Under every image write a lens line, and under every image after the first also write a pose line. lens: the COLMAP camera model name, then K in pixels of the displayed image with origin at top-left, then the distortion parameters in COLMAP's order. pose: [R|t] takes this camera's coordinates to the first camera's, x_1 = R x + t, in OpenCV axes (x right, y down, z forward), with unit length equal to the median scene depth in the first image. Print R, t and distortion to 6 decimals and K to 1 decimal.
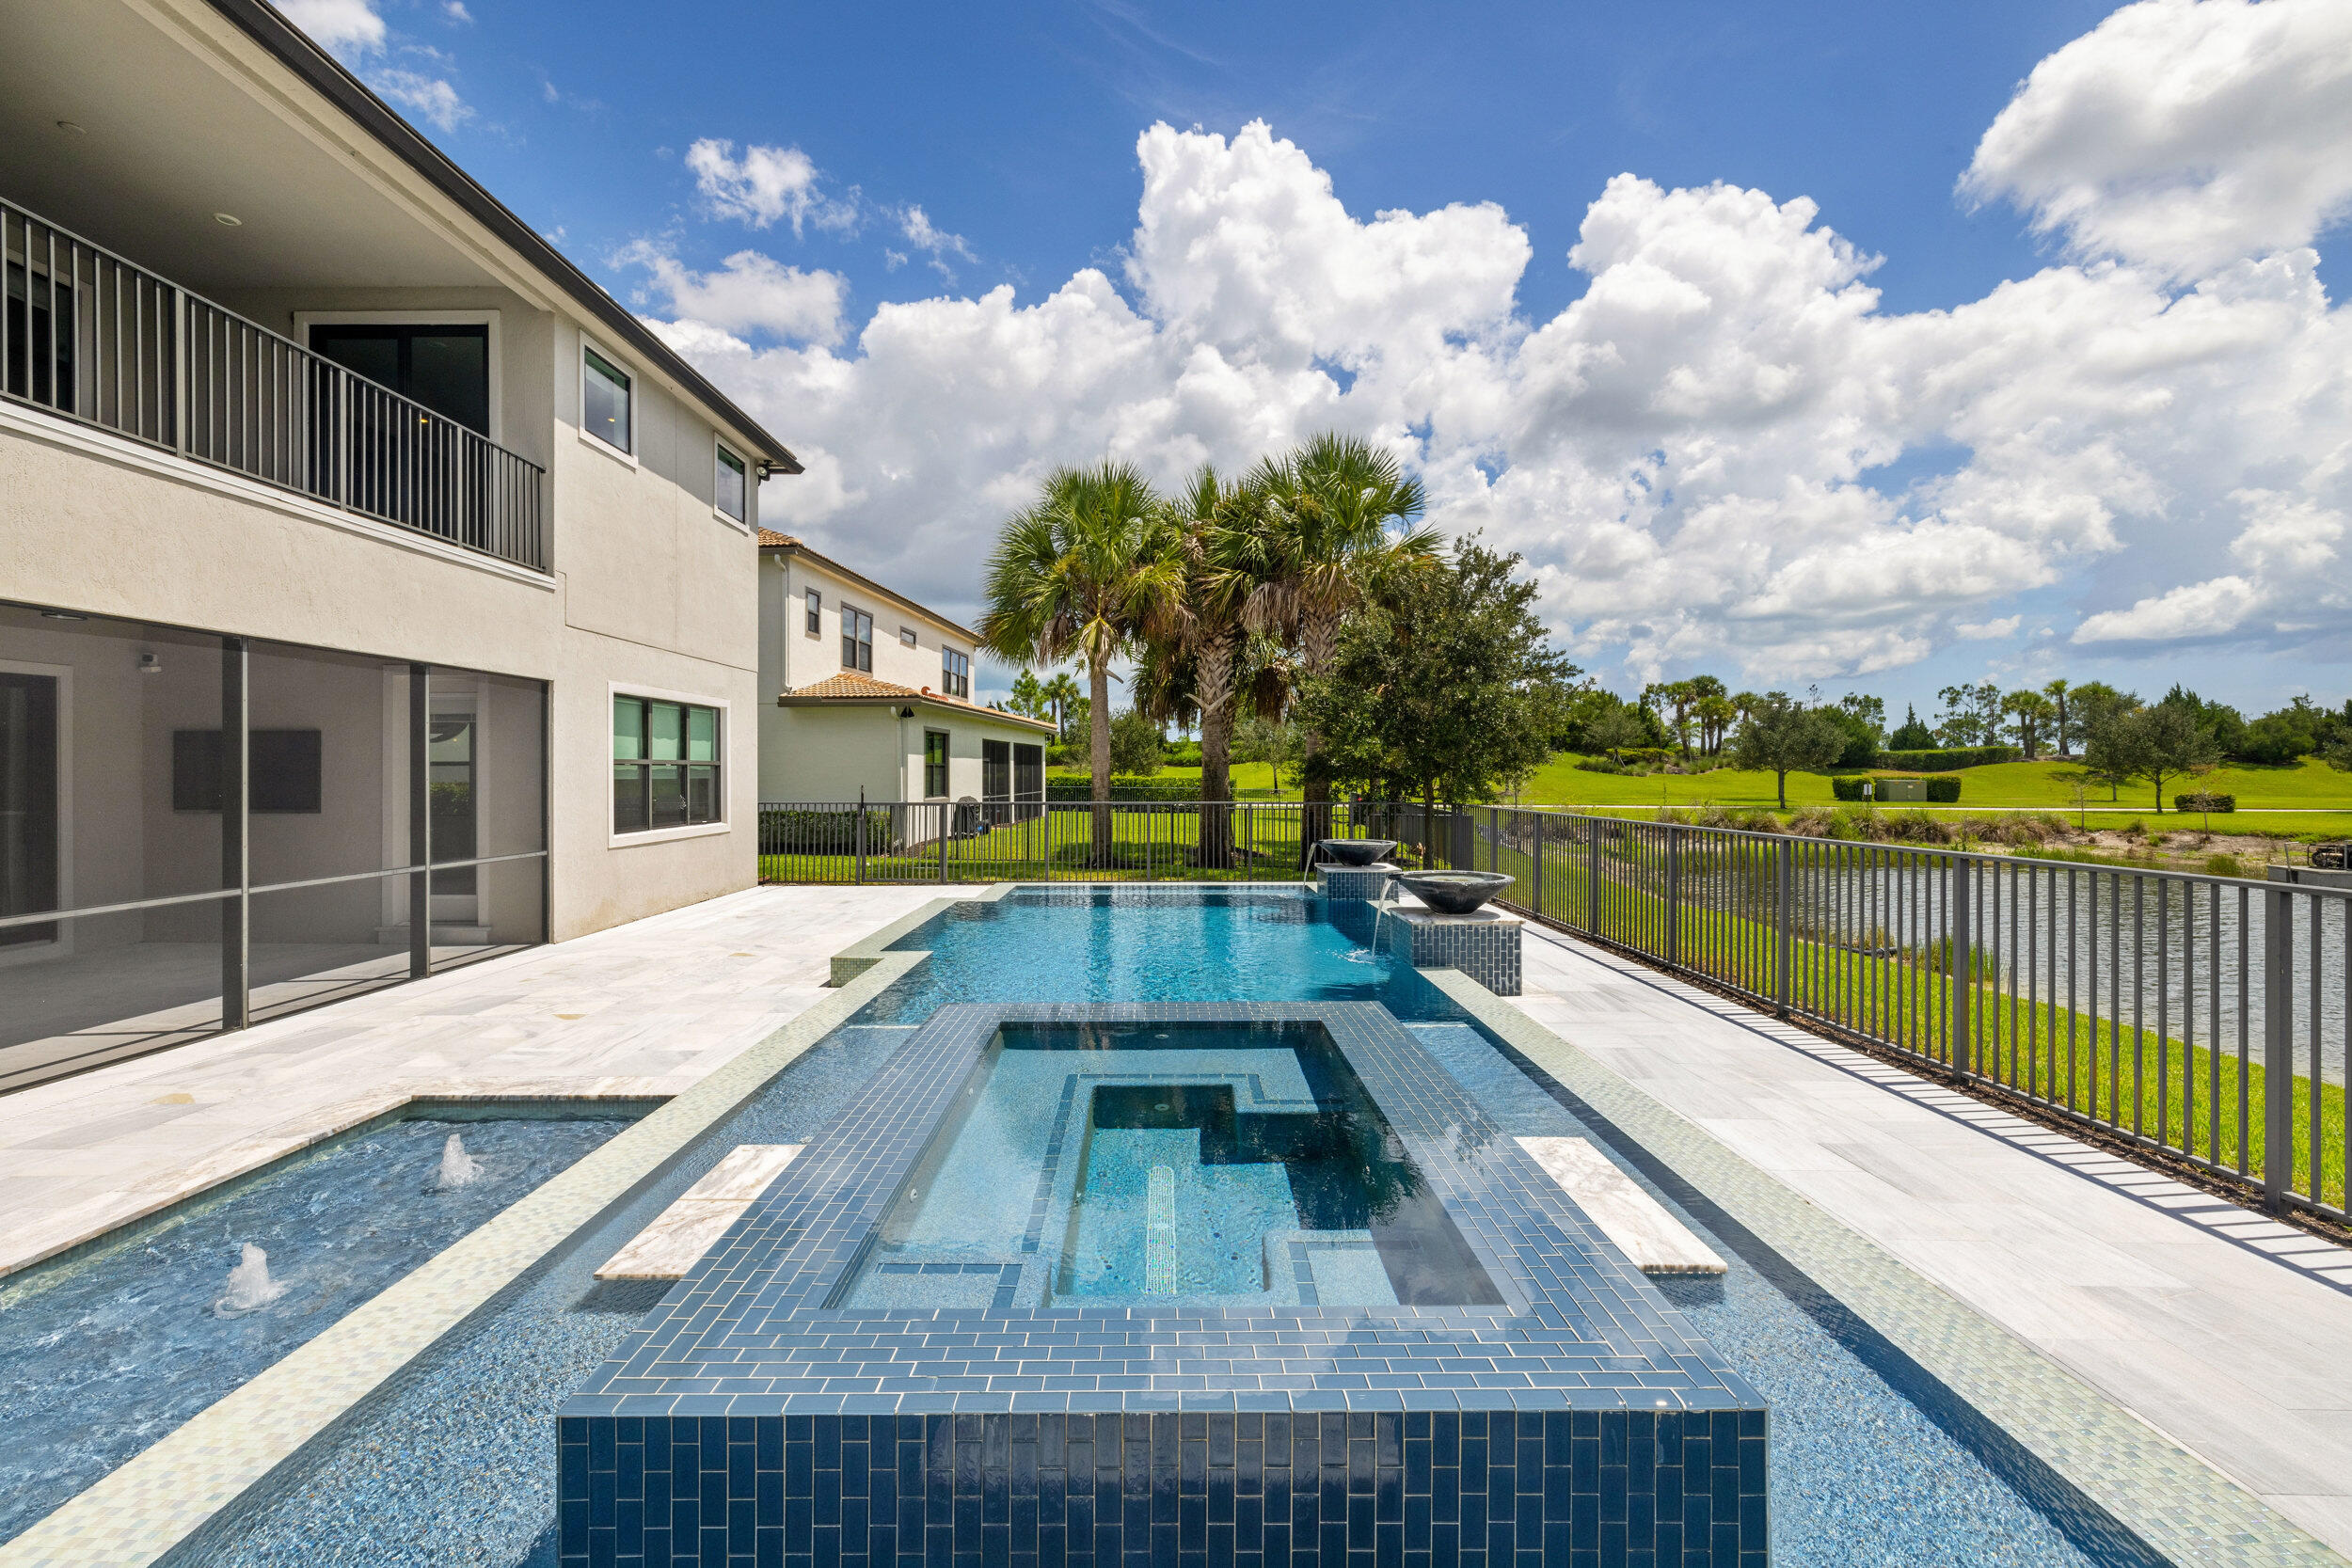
lens RADIAL K [[994.9, 0, 1150.7], [0, 994.9, 778.2], [0, 0, 1]] dist [0.000373, 0.000164]
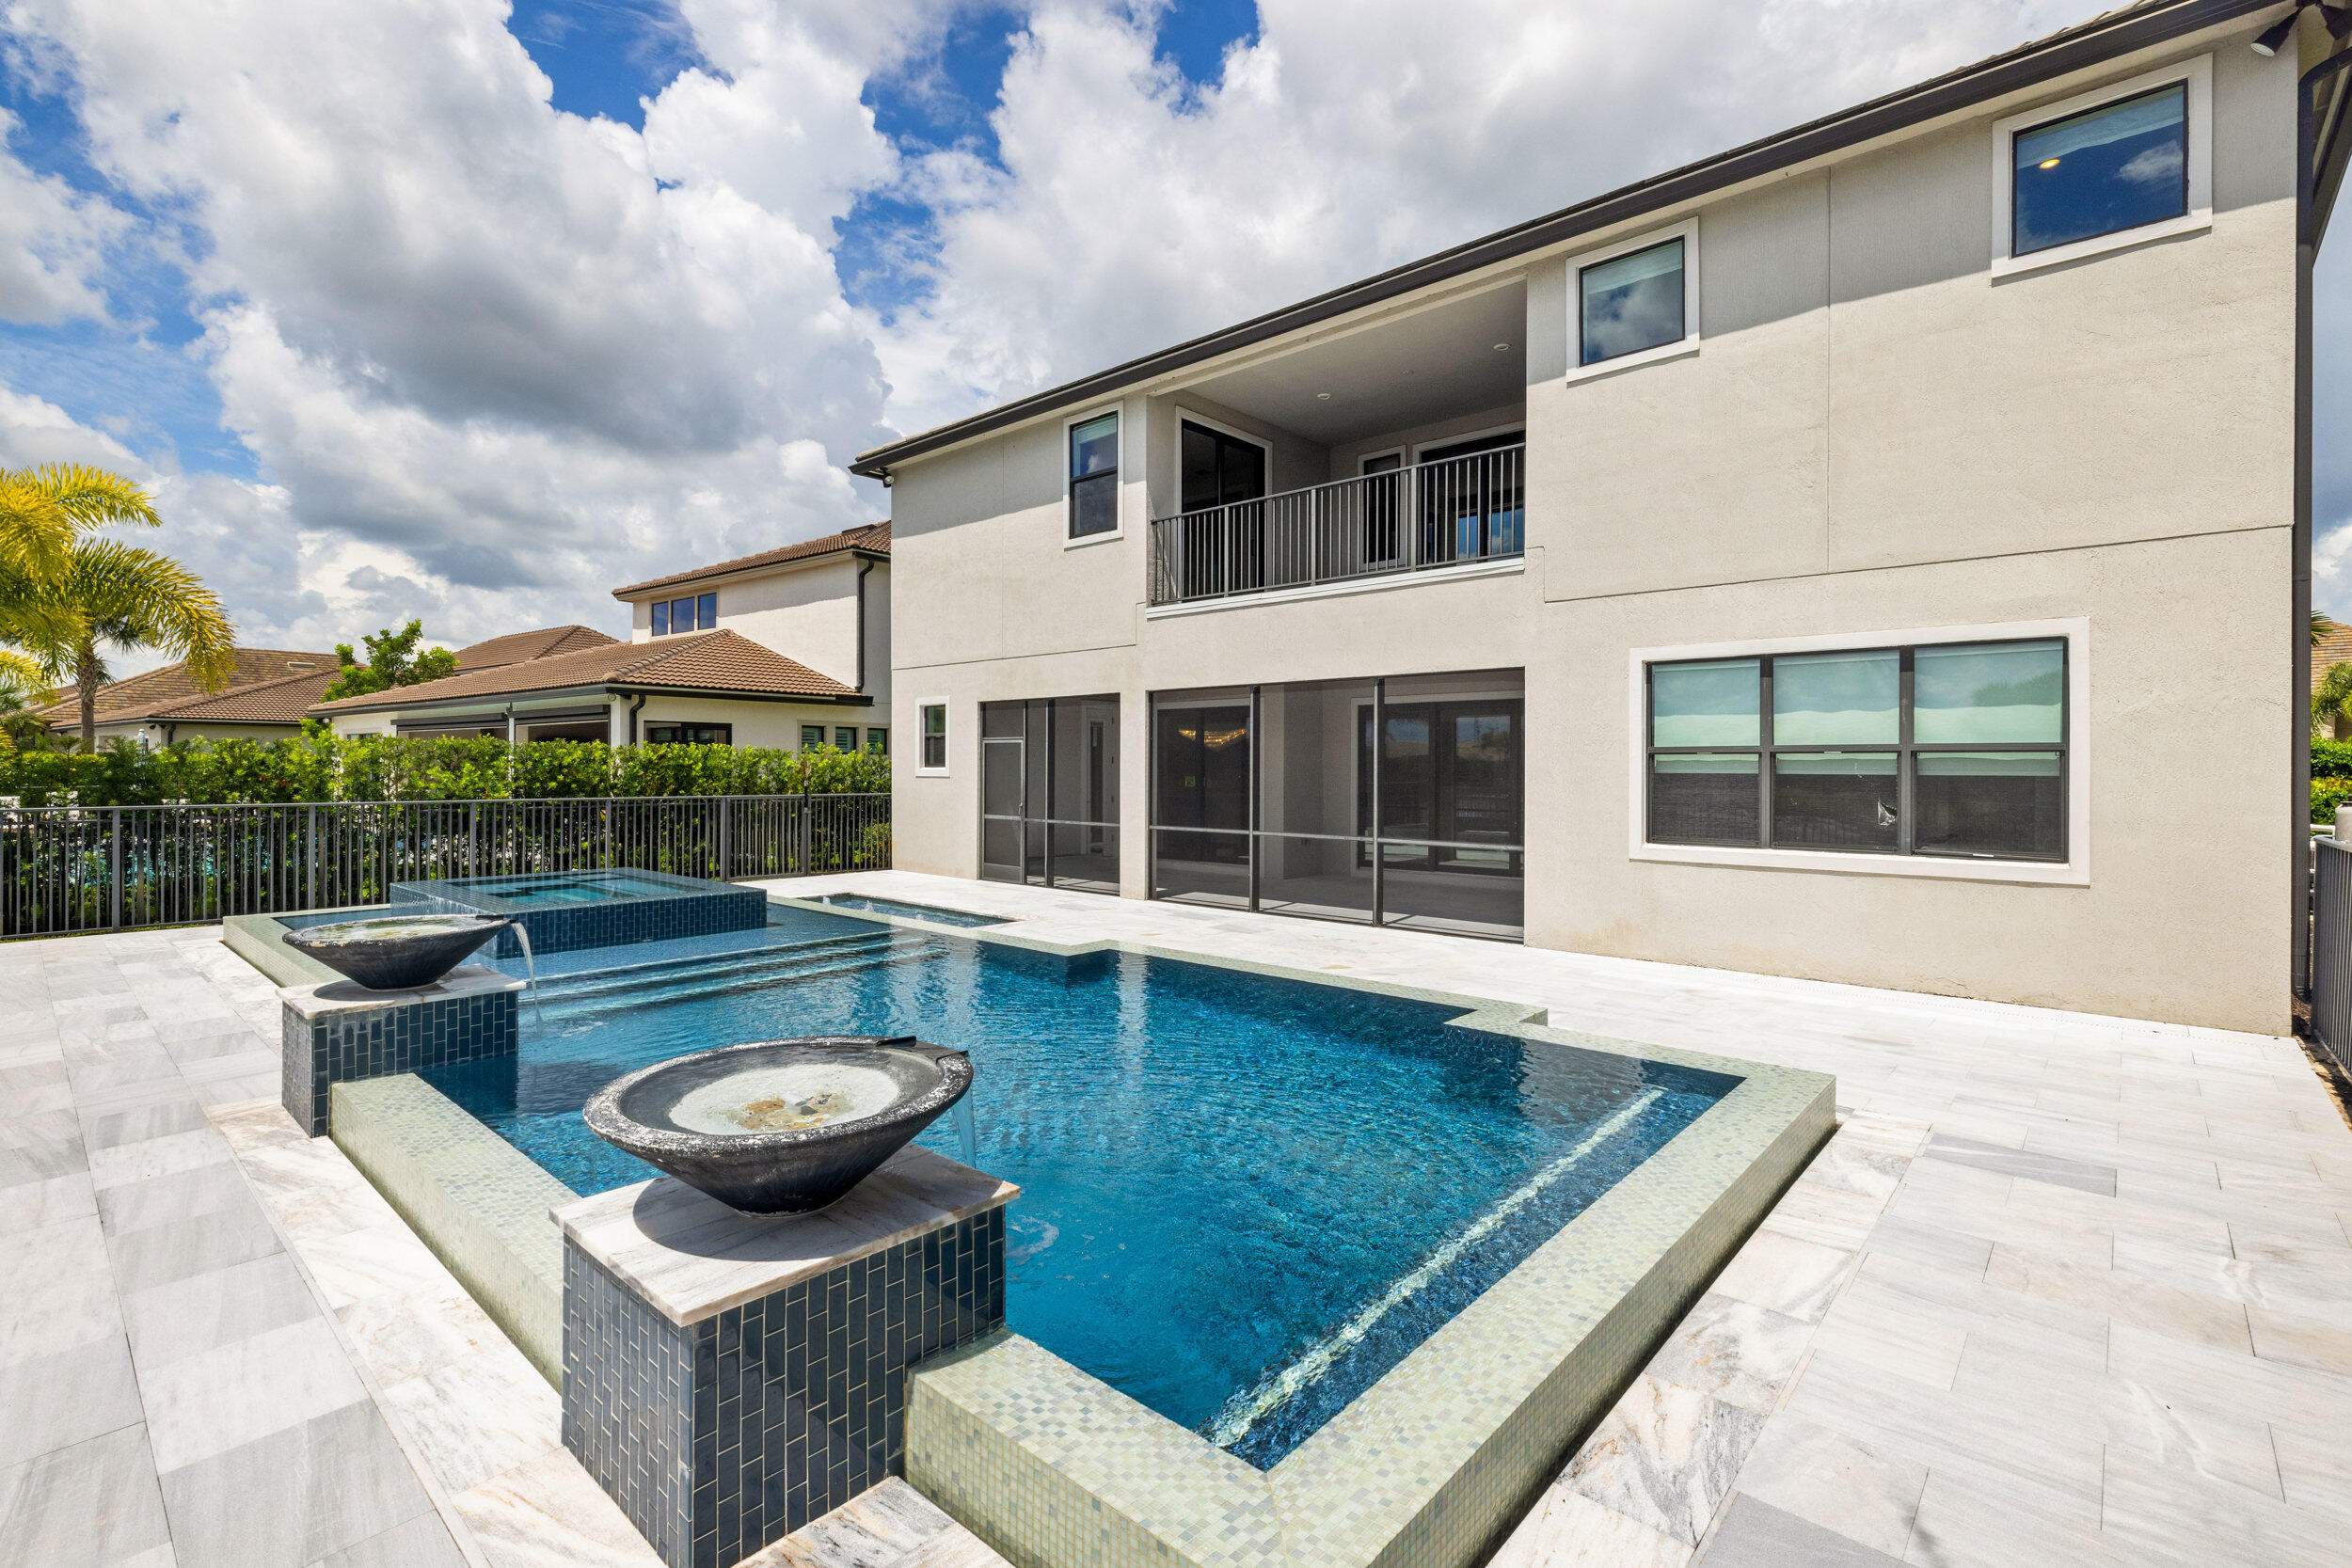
lens RADIAL K [[1066.7, 0, 1174.8], [0, 1066.7, 763.4], [0, 0, 1]] dist [-0.000474, -0.000136]
pose [[-0.656566, 0.000326, -0.754269, 0.259645], [-0.003693, 0.999987, 0.003647, -0.005602], [0.754260, 0.005180, -0.656556, 0.968258]]
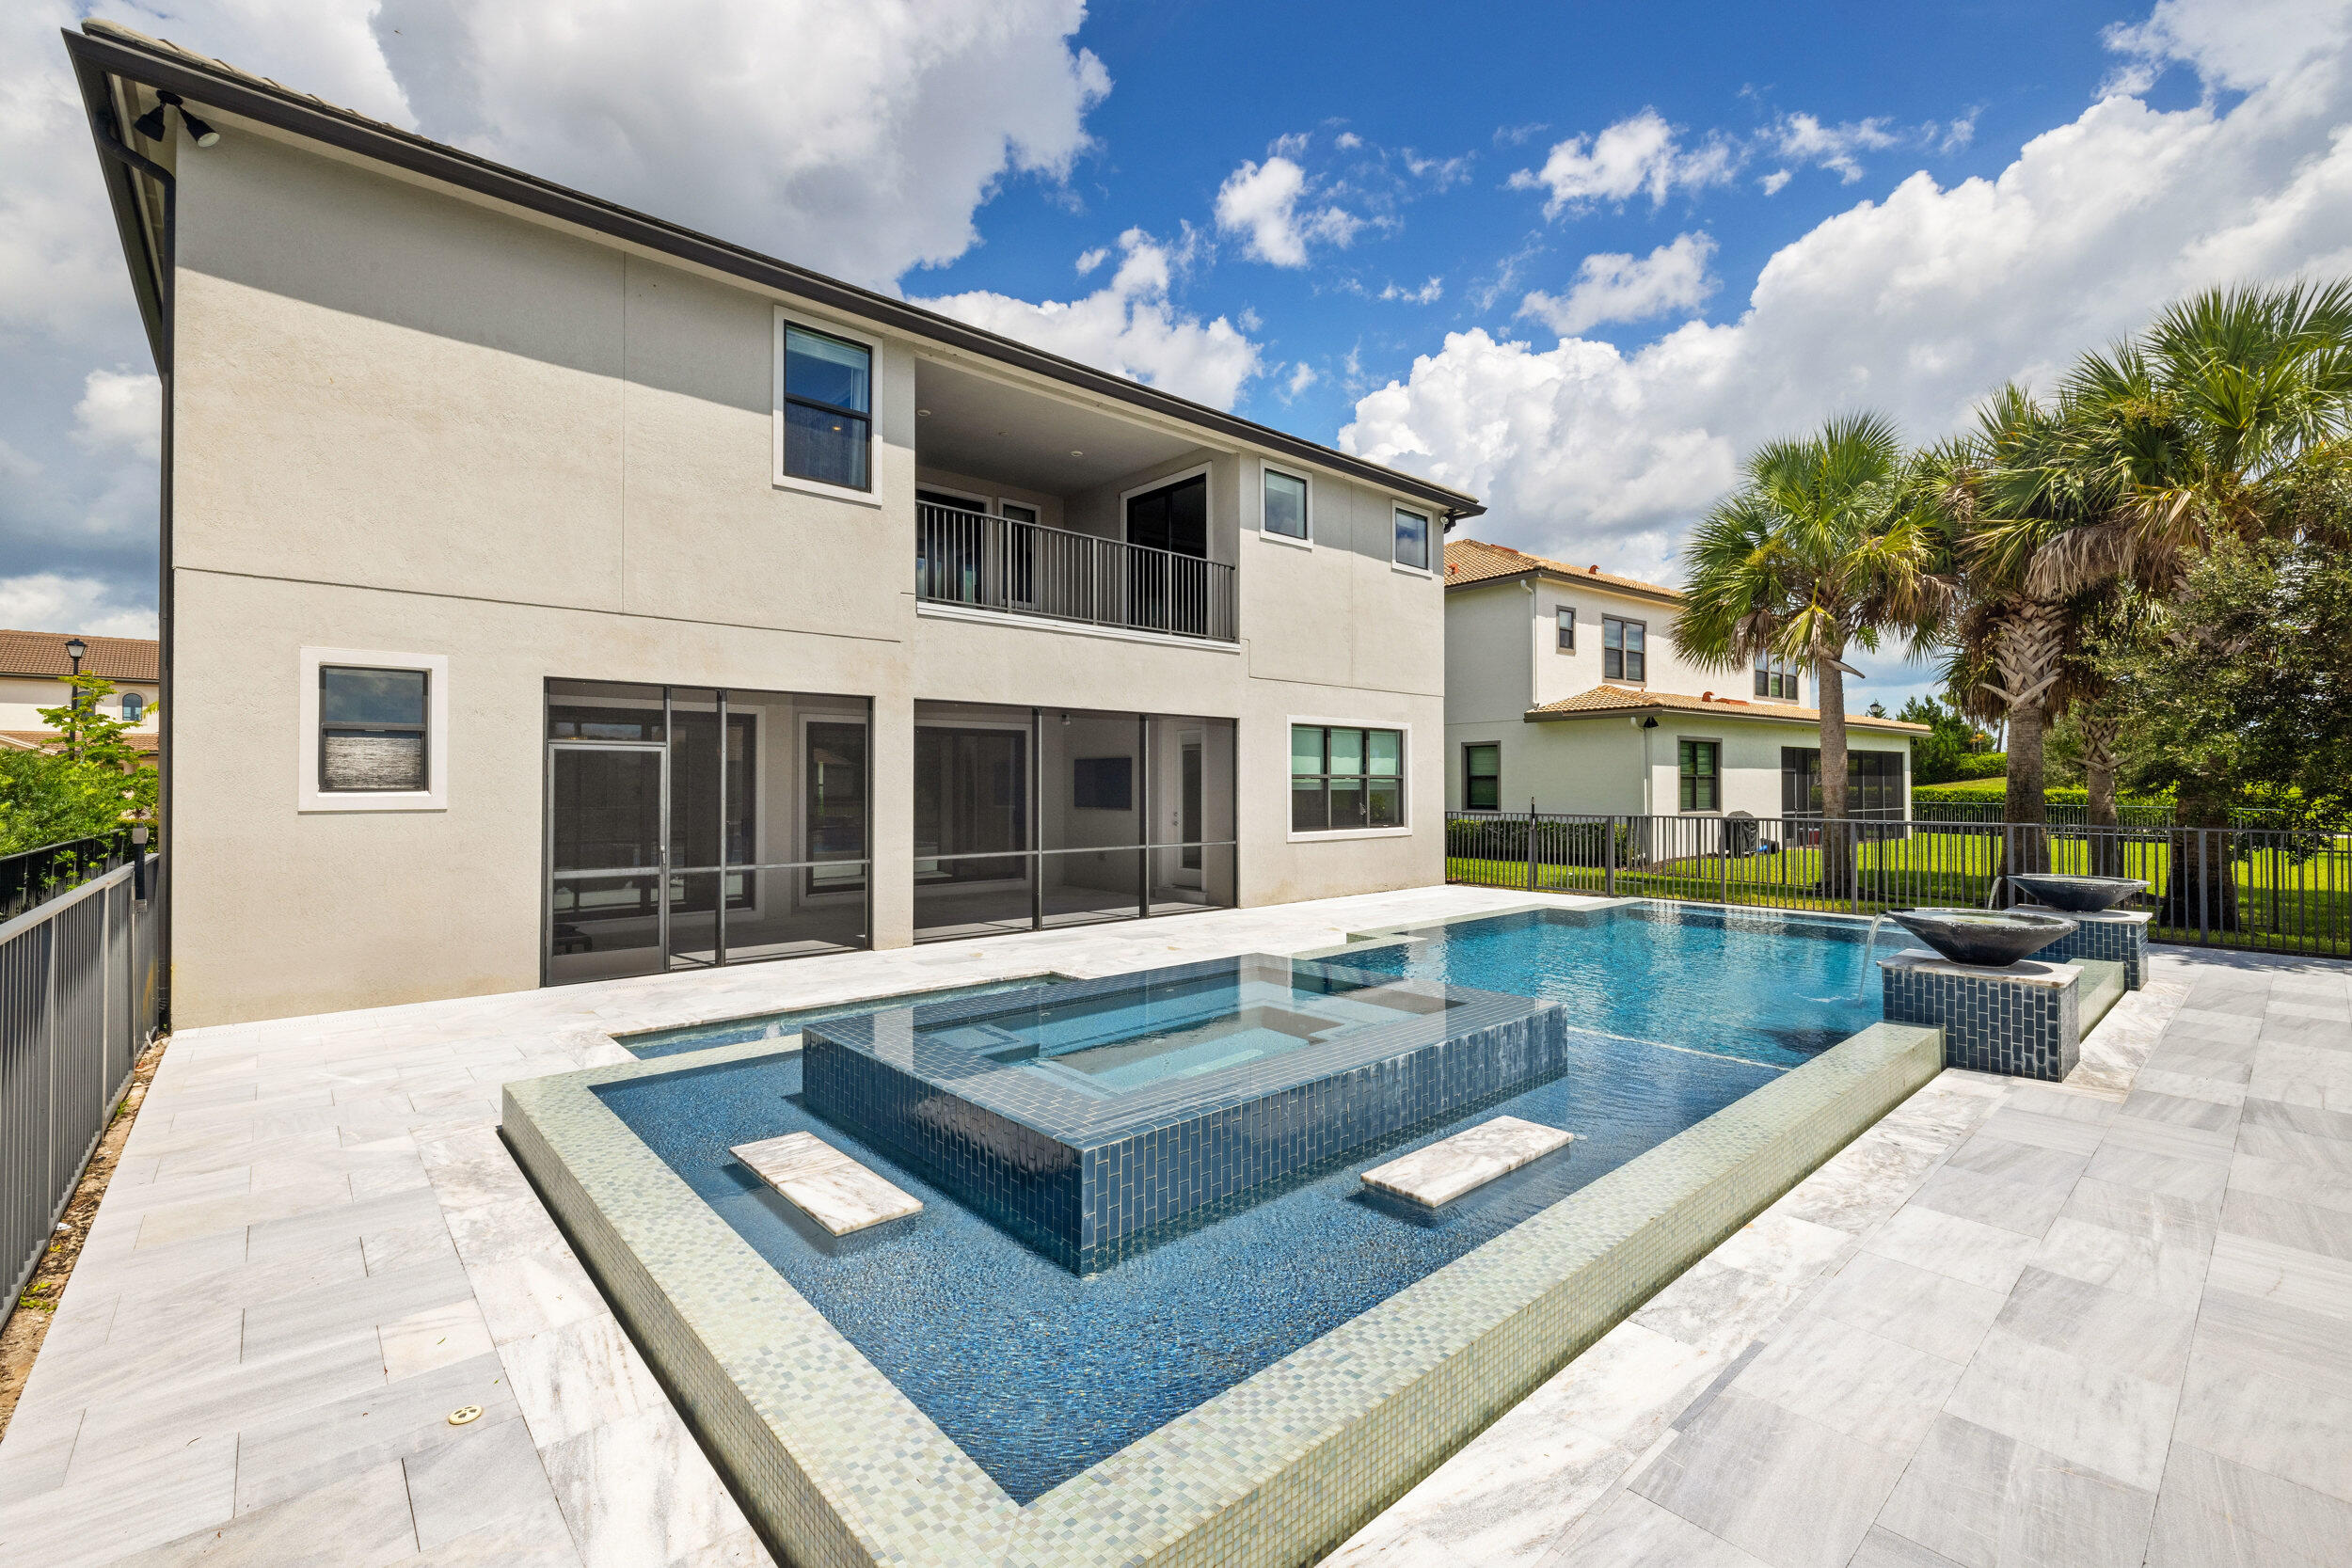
lens RADIAL K [[994.9, 0, 1150.7], [0, 994.9, 778.2], [0, 0, 1]] dist [0.000373, 0.000164]
pose [[0.665052, -0.004232, -0.746785, 0.239952], [-0.004541, 0.999943, -0.009711, -0.000261], [0.746783, 0.009849, 0.664995, -0.008011]]
